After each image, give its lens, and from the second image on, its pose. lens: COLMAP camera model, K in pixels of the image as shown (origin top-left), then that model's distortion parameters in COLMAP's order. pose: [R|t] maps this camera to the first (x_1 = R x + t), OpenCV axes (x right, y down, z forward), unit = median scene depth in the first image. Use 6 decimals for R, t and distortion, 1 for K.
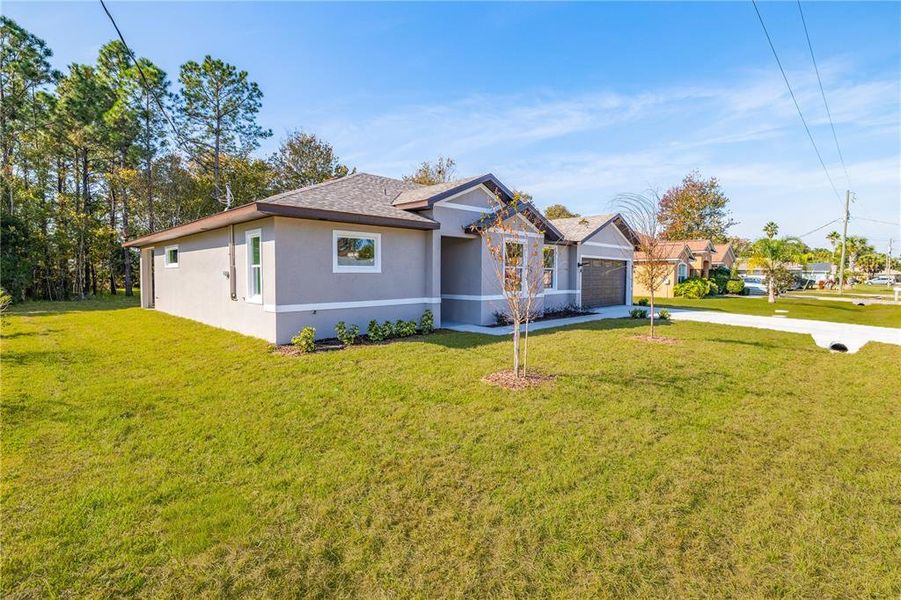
lens RADIAL K [[430.6, 0, 452.0], [0, 430.6, 285.9], [0, 0, 1]] dist [0.000873, 0.000254]
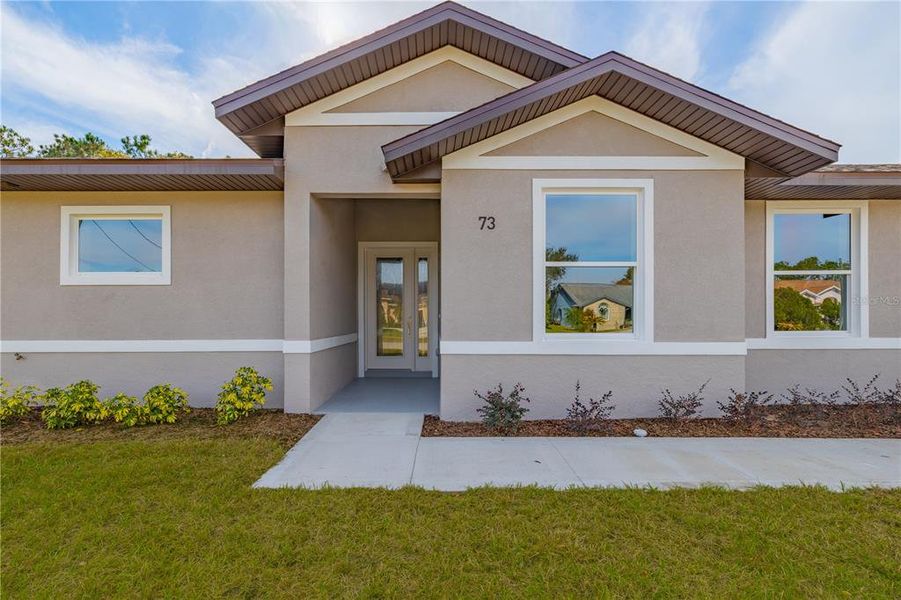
lens RADIAL K [[408.4, 0, 450.0], [0, 408.4, 315.8], [0, 0, 1]] dist [0.000256, -0.000226]
pose [[0.701199, -0.002293, -0.712962, 0.321913], [-0.015375, 0.999714, -0.018337, 0.006861], [0.712800, 0.023820, 0.700963, 0.742427]]
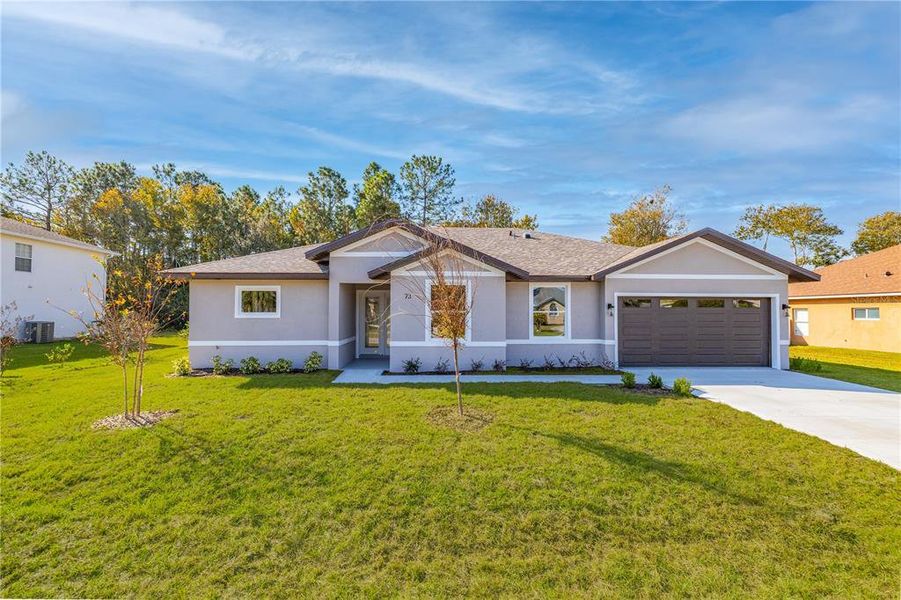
lens RADIAL K [[384.1, 0, 449.9], [0, 384.1, 295.8], [0, 0, 1]] dist [0.000617, 0.000068]
pose [[0.728844, -0.026303, -0.684175, 0.756003], [-0.017508, 0.998219, -0.057028, -0.032738], [0.684456, 0.053543, 0.727085, 0.444067]]
